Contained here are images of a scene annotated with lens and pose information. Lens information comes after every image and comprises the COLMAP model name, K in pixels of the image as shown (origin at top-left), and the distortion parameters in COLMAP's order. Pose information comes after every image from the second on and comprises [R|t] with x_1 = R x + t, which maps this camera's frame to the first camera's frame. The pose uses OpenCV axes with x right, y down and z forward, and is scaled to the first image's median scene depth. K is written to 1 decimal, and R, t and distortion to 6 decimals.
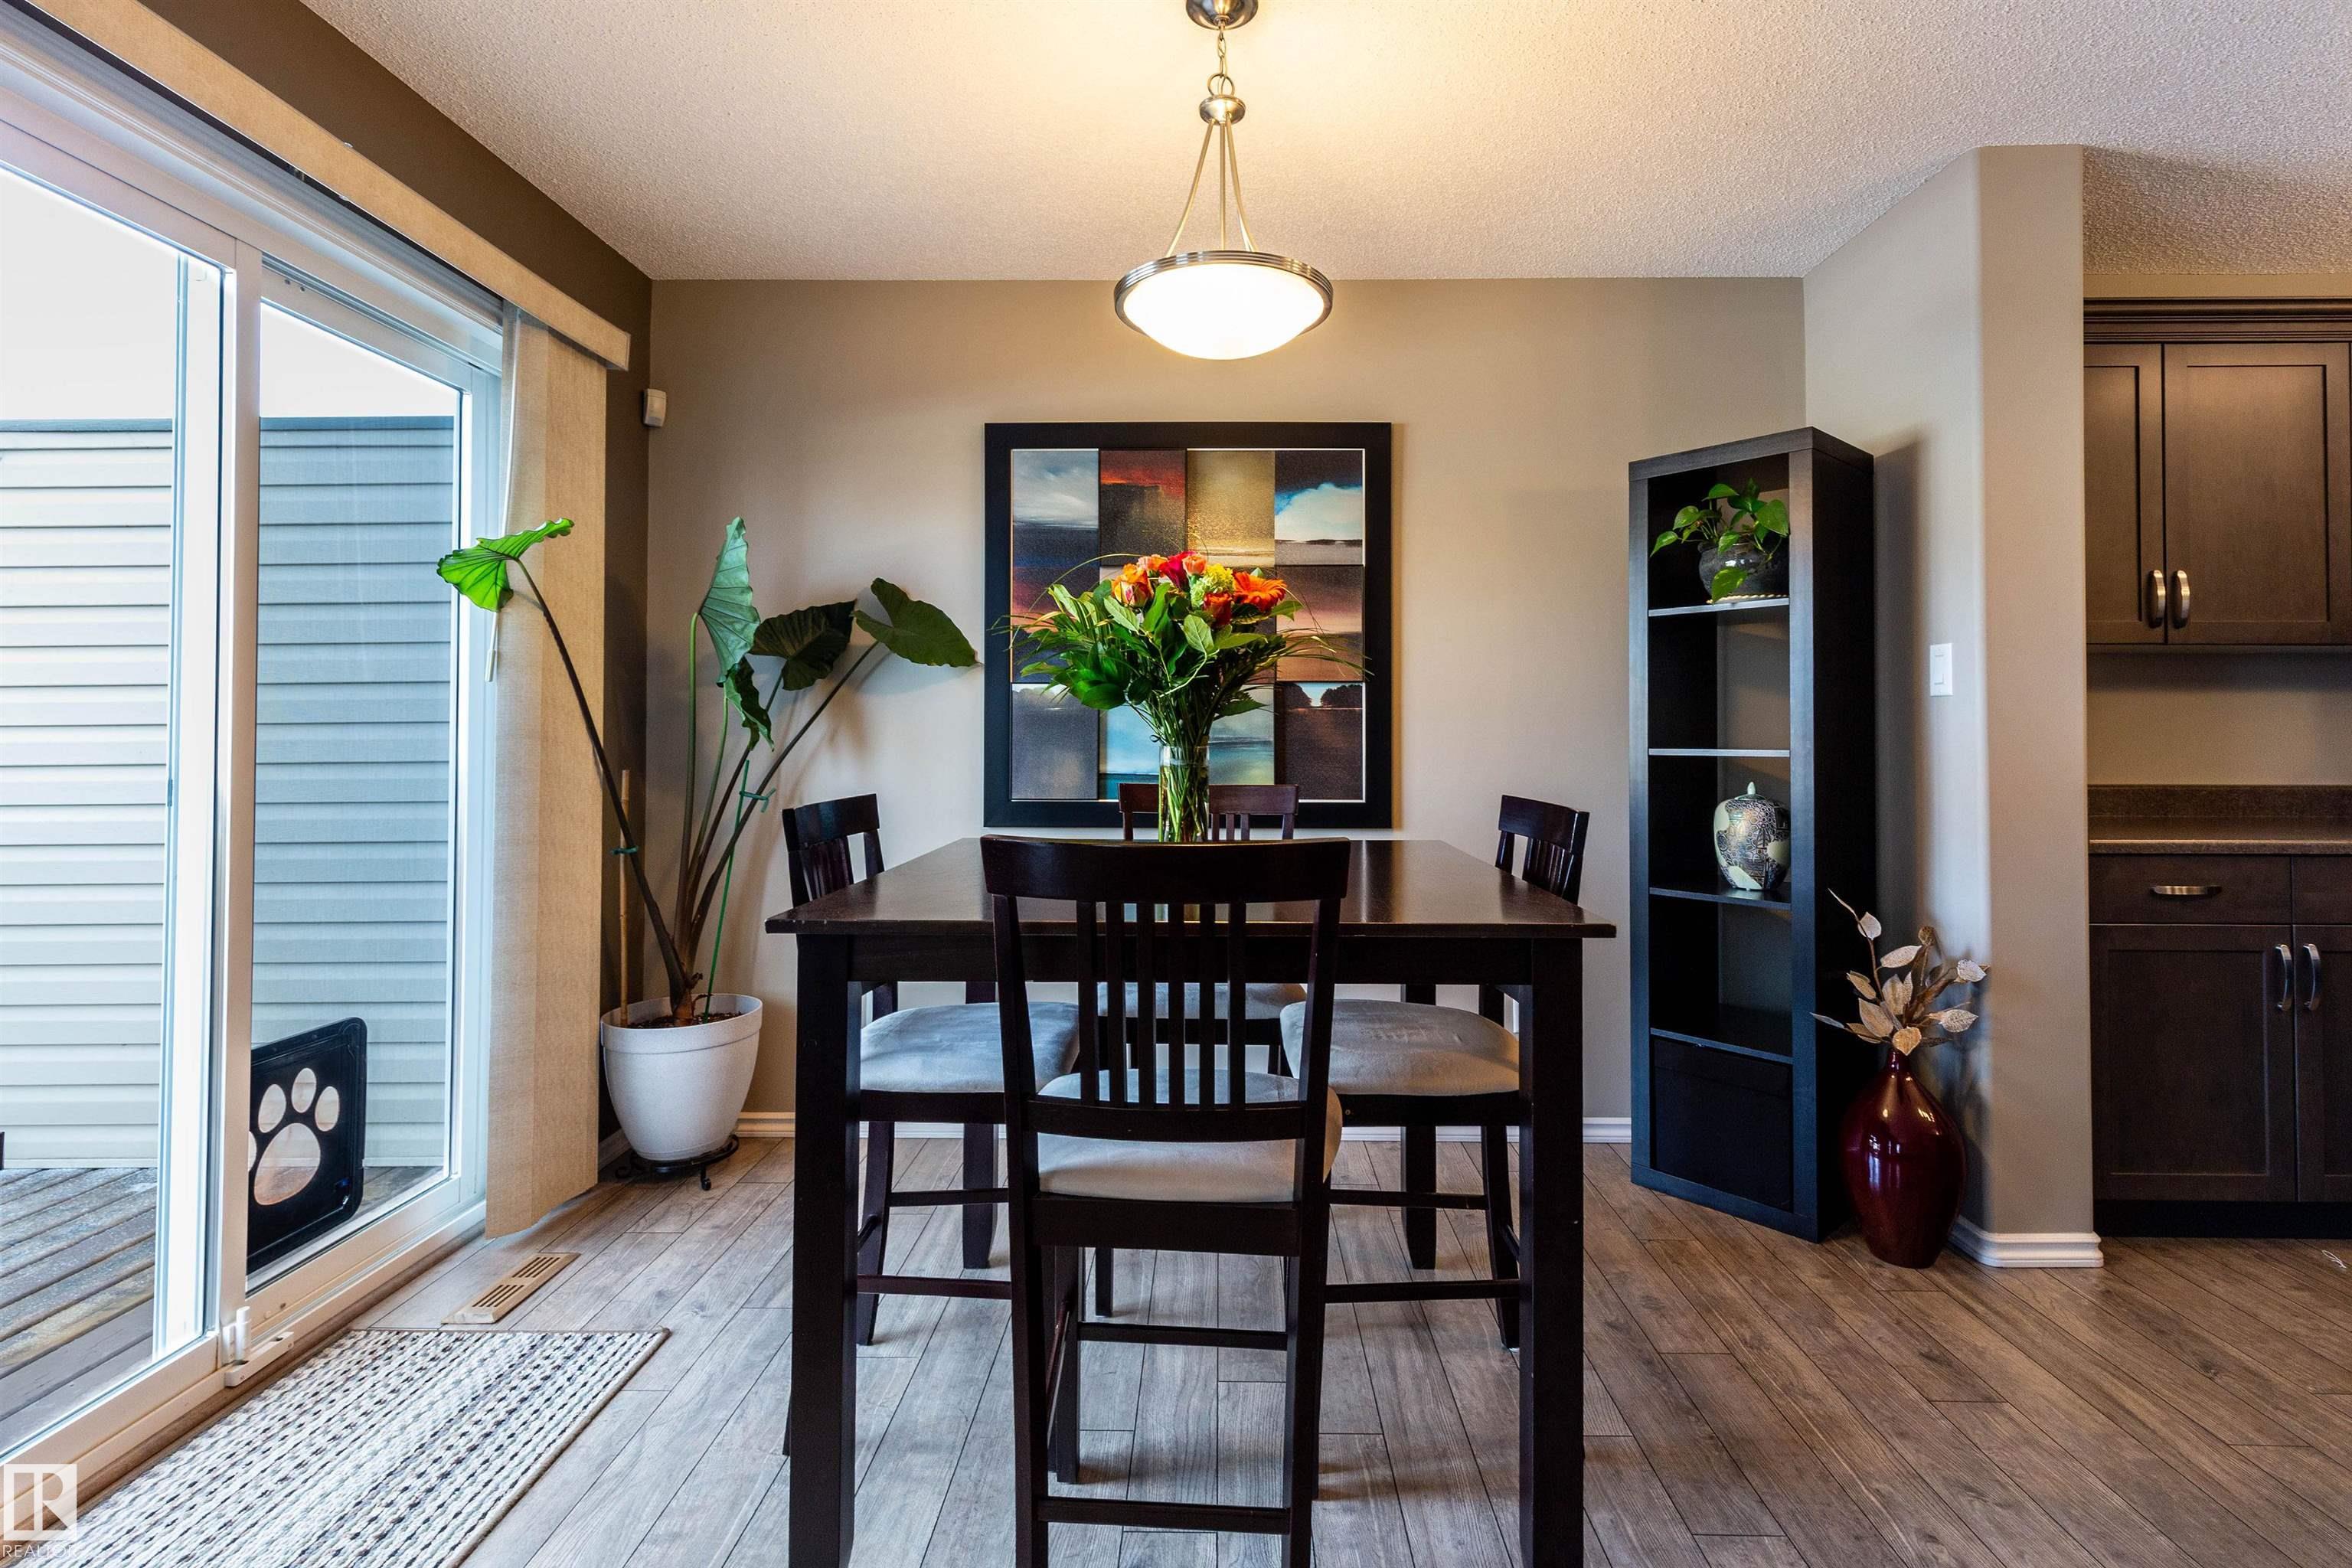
lens RADIAL K [[1082.5, 0, 1194.1], [0, 1082.5, 724.0], [0, 0, 1]] dist [0.011068, -0.002902]
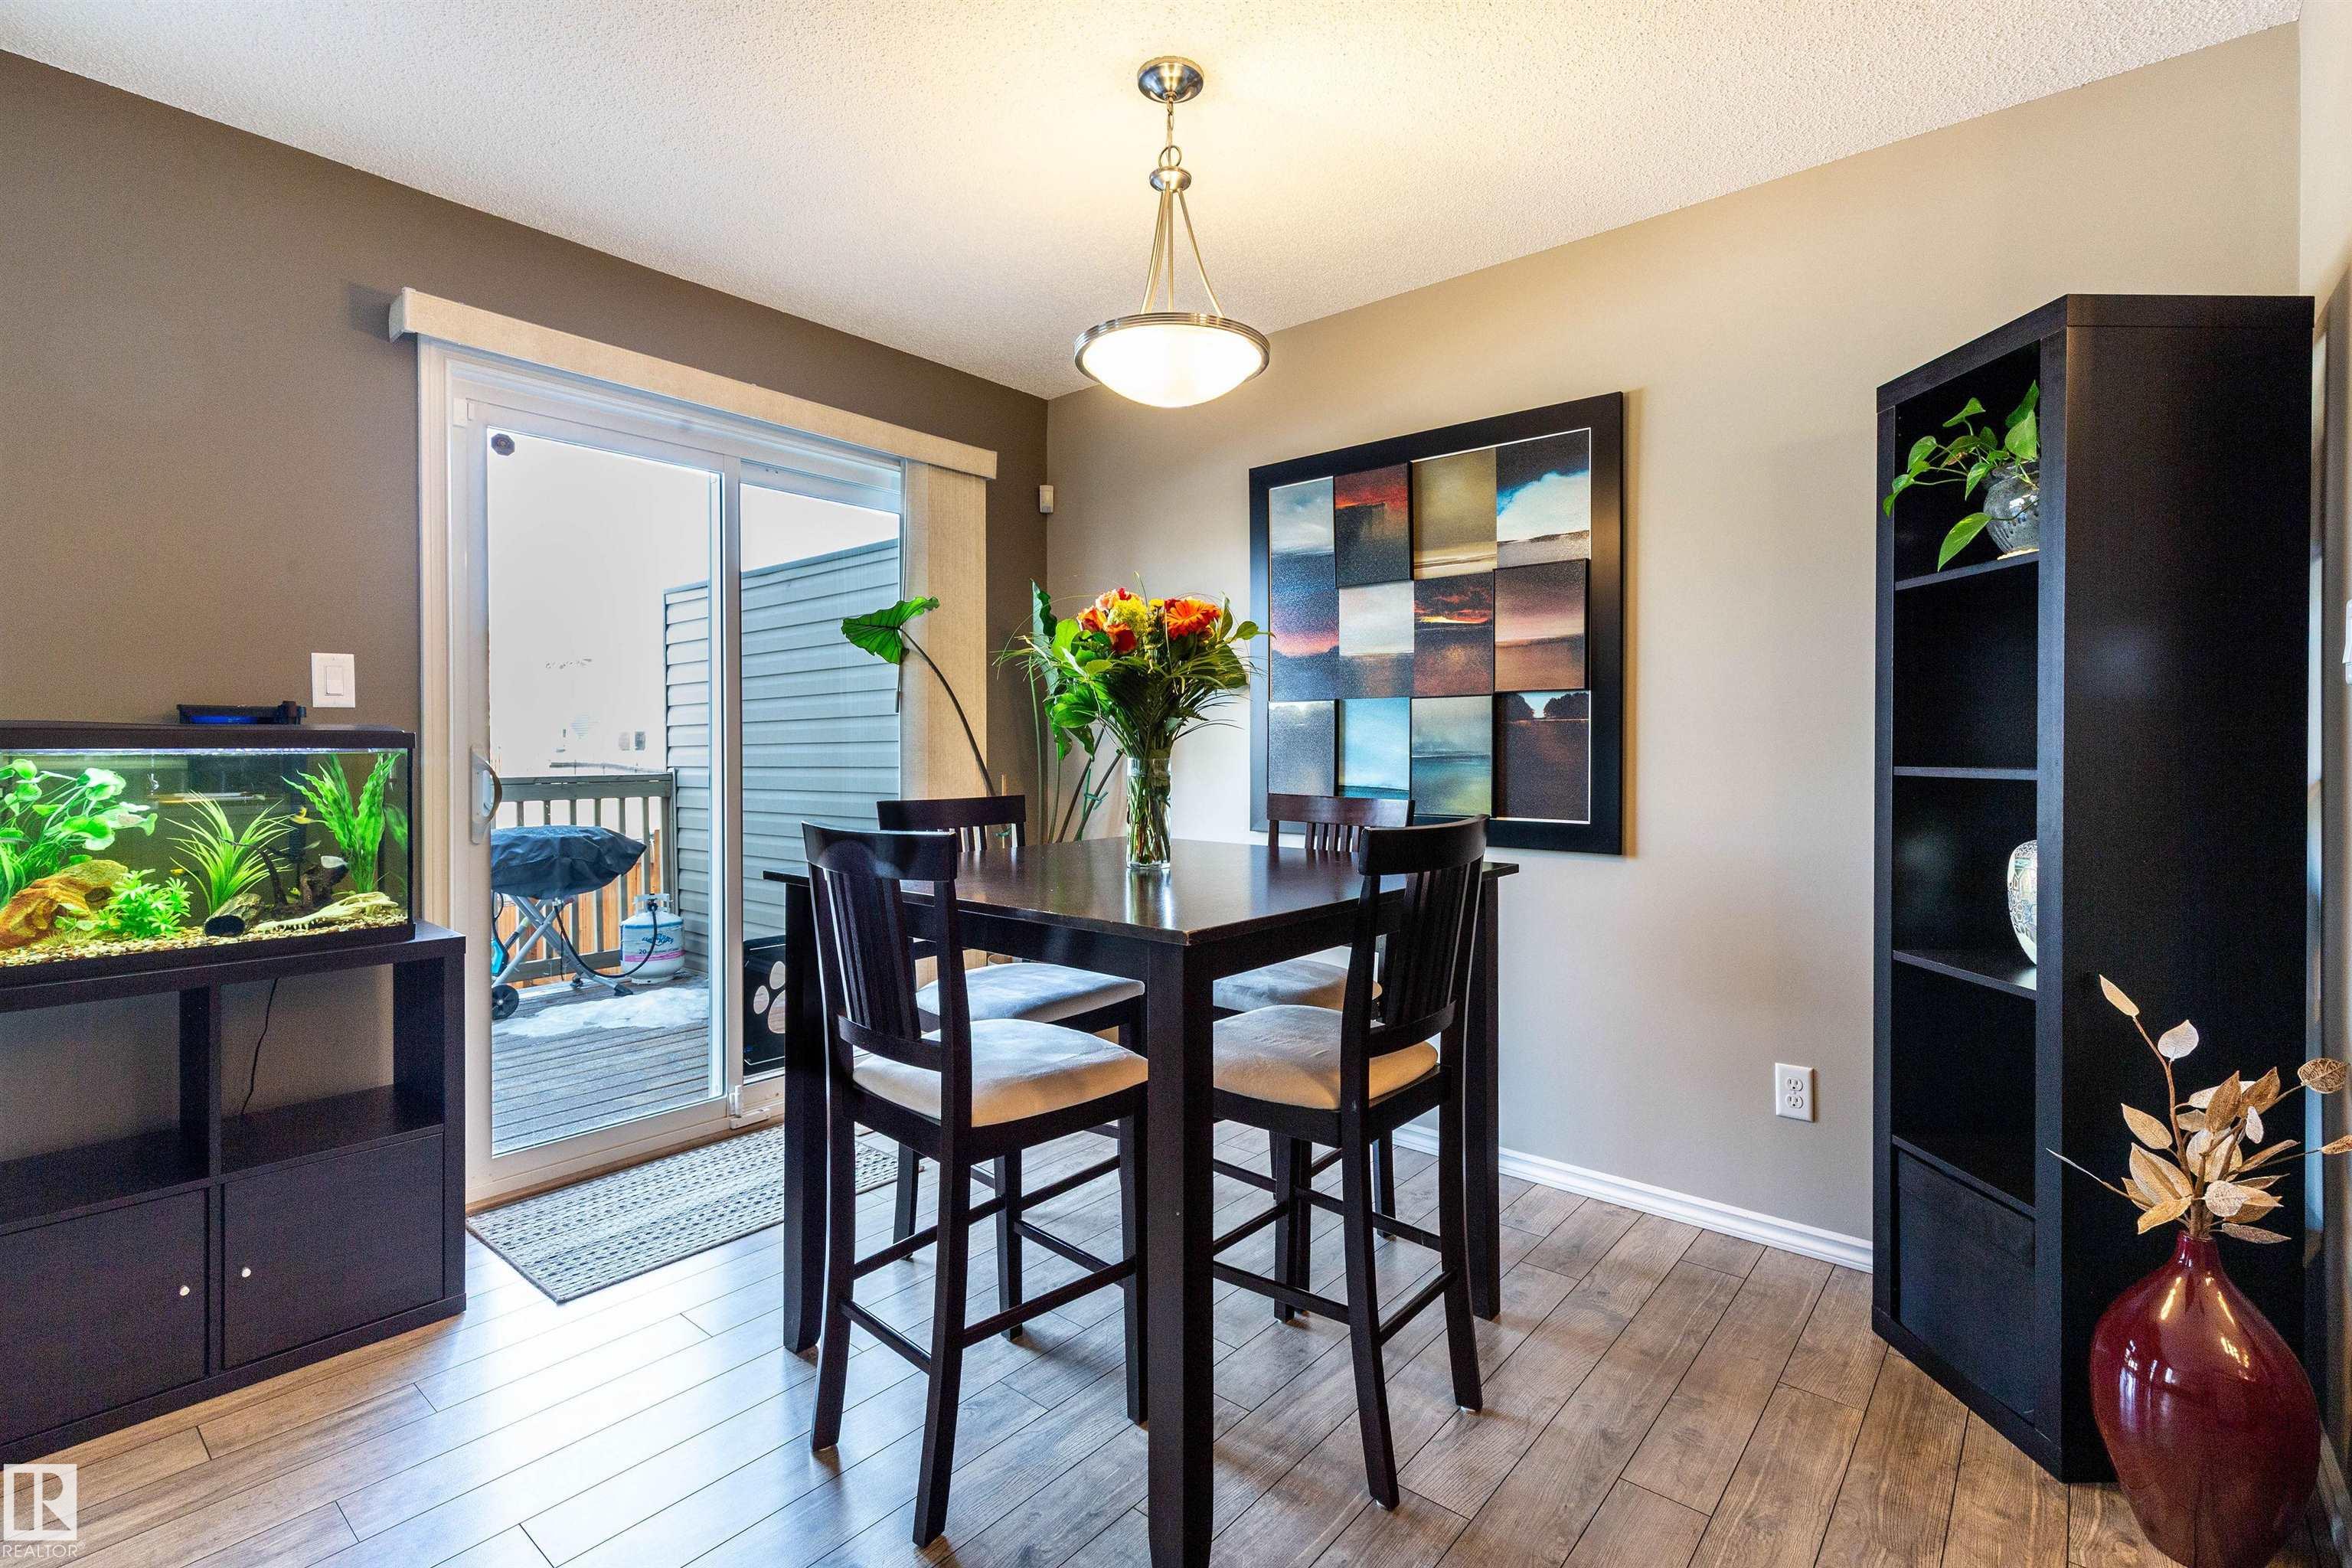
lens RADIAL K [[1082.5, 0, 1175.4], [0, 1082.5, 761.3], [0, 0, 1]] dist [0.011068, -0.002902]
pose [[0.772851, 0.006435, -0.634555, 0.464126], [0.005859, 0.999834, 0.017276, 0.002857], [0.634561, -0.017070, 0.772684, 0.090938]]
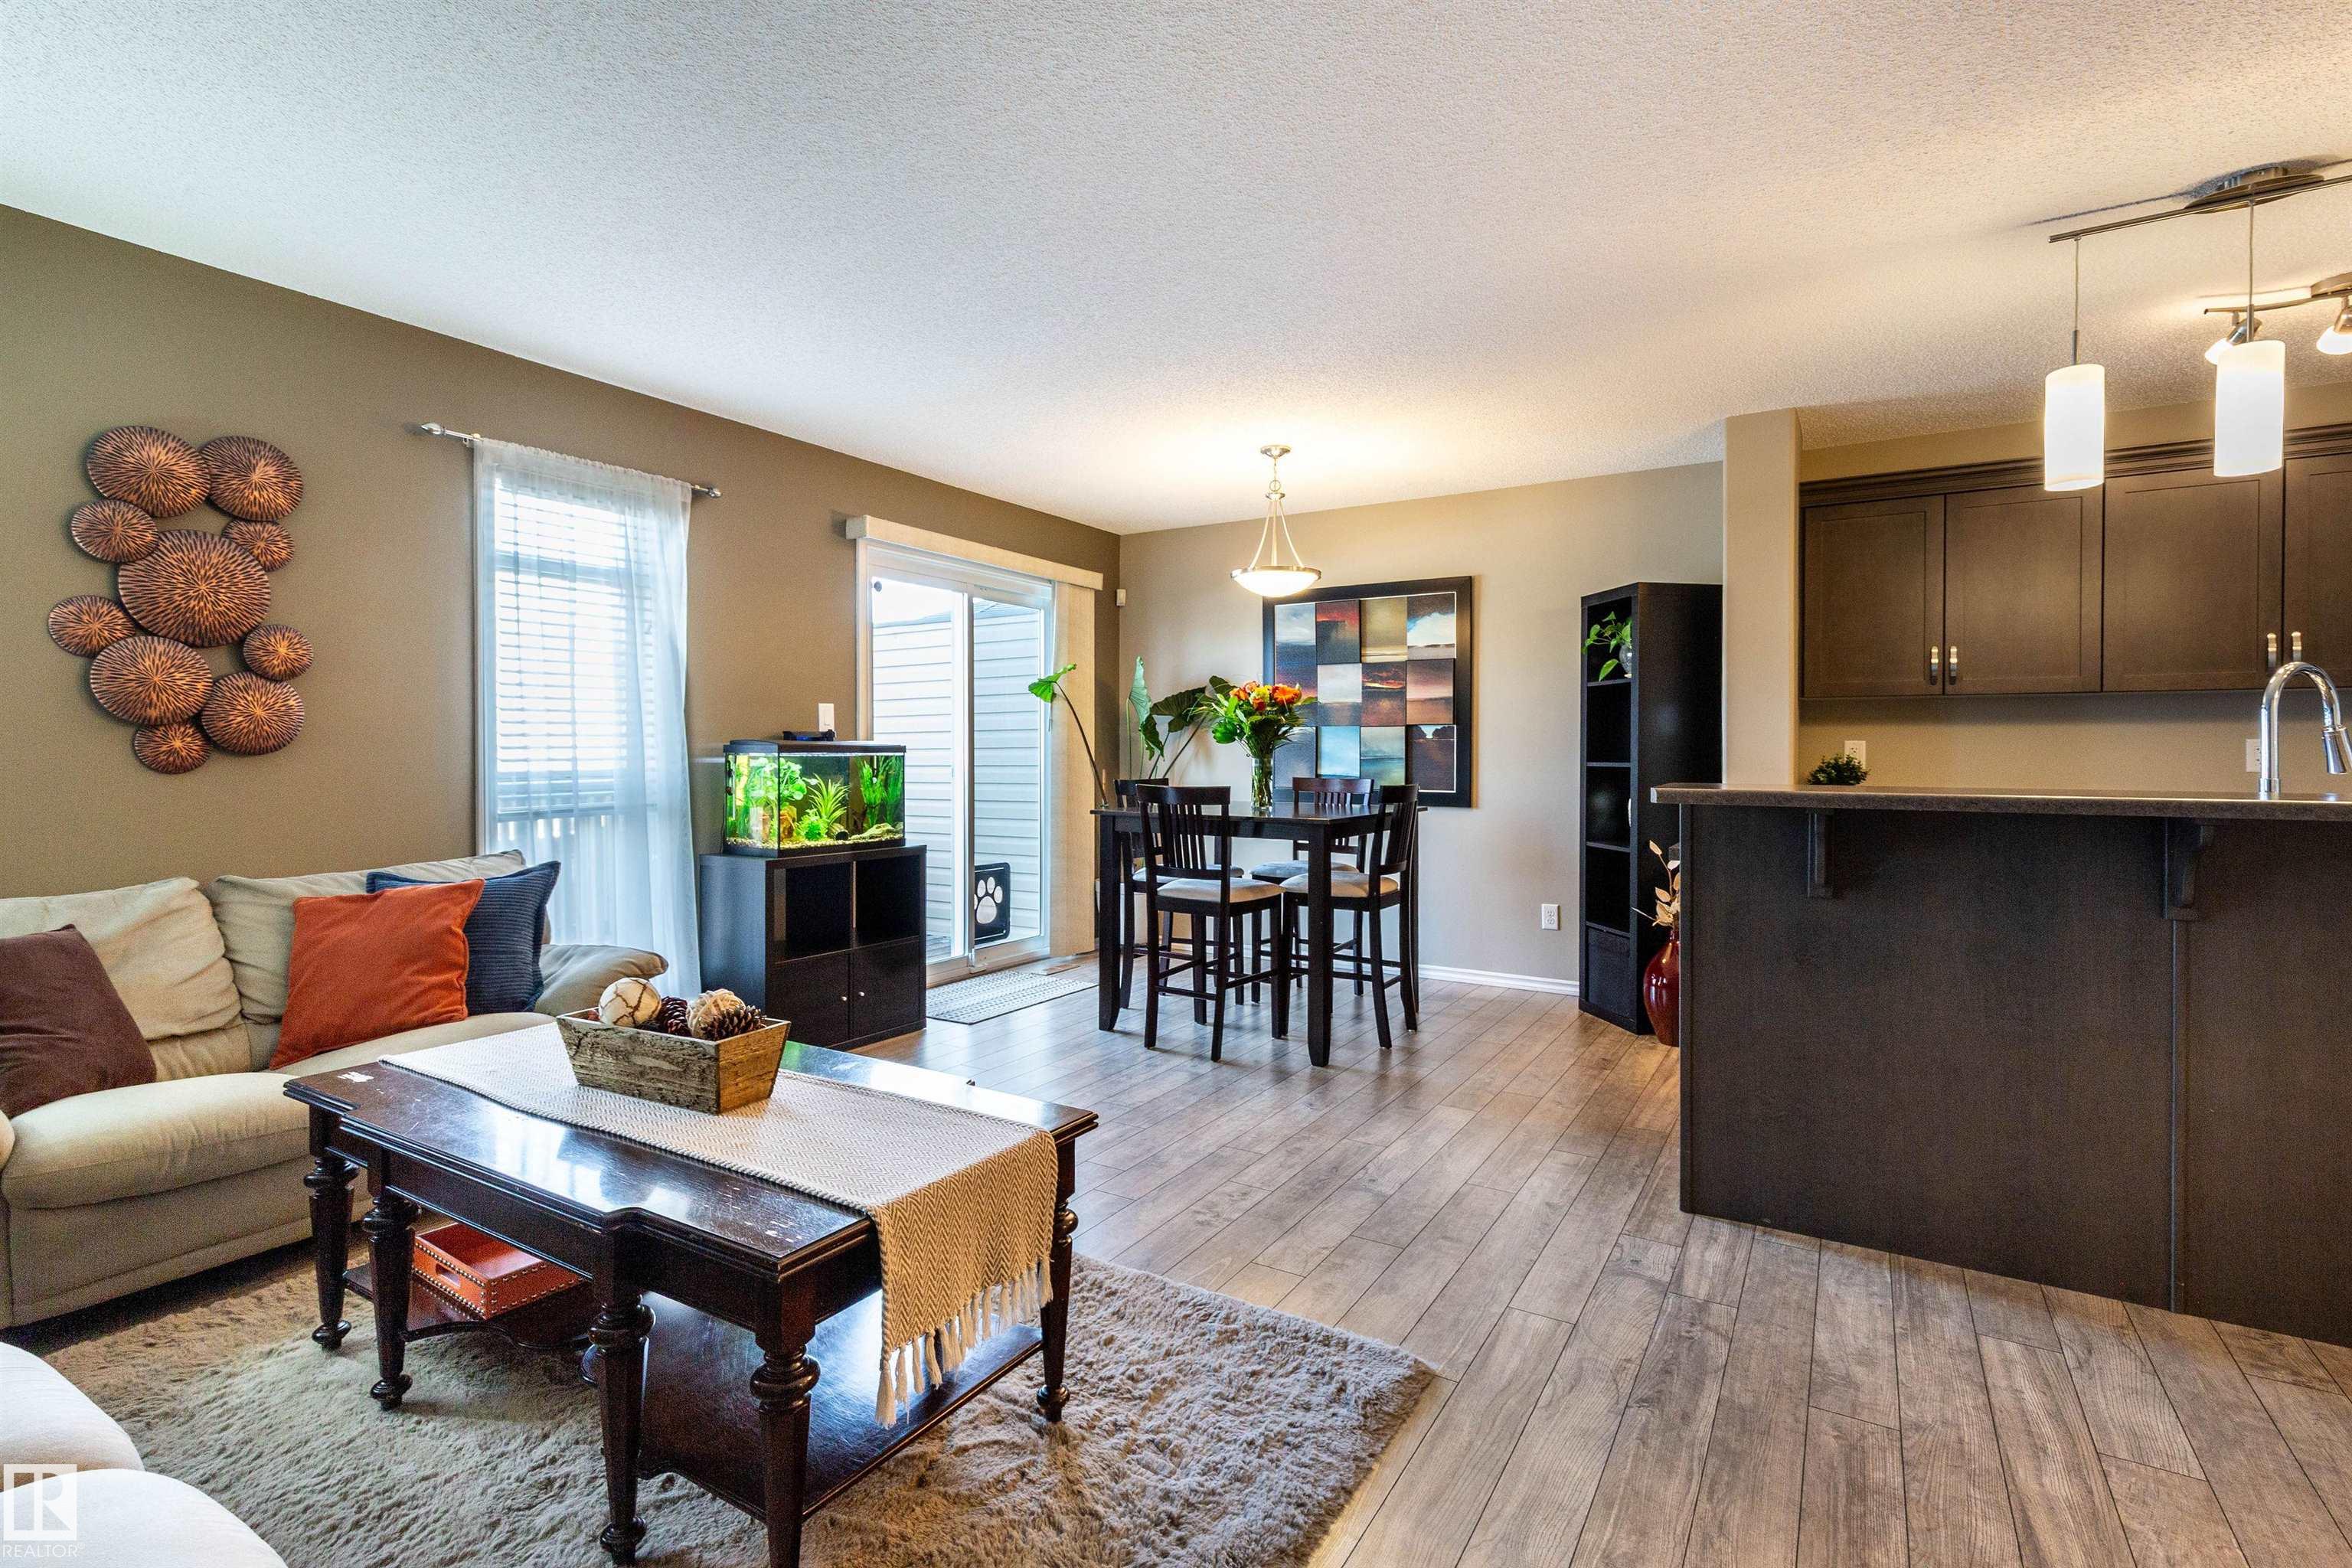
lens RADIAL K [[1082.5, 0, 1131.1], [0, 1082.5, 761.6], [0, 0, 1]] dist [0.011068, -0.002902]
pose [[0.833390, 0.005990, -0.552653, 0.693725], [0.002424, 0.999892, 0.014493, -0.005303], [0.552681, -0.013418, 0.833285, -0.756754]]
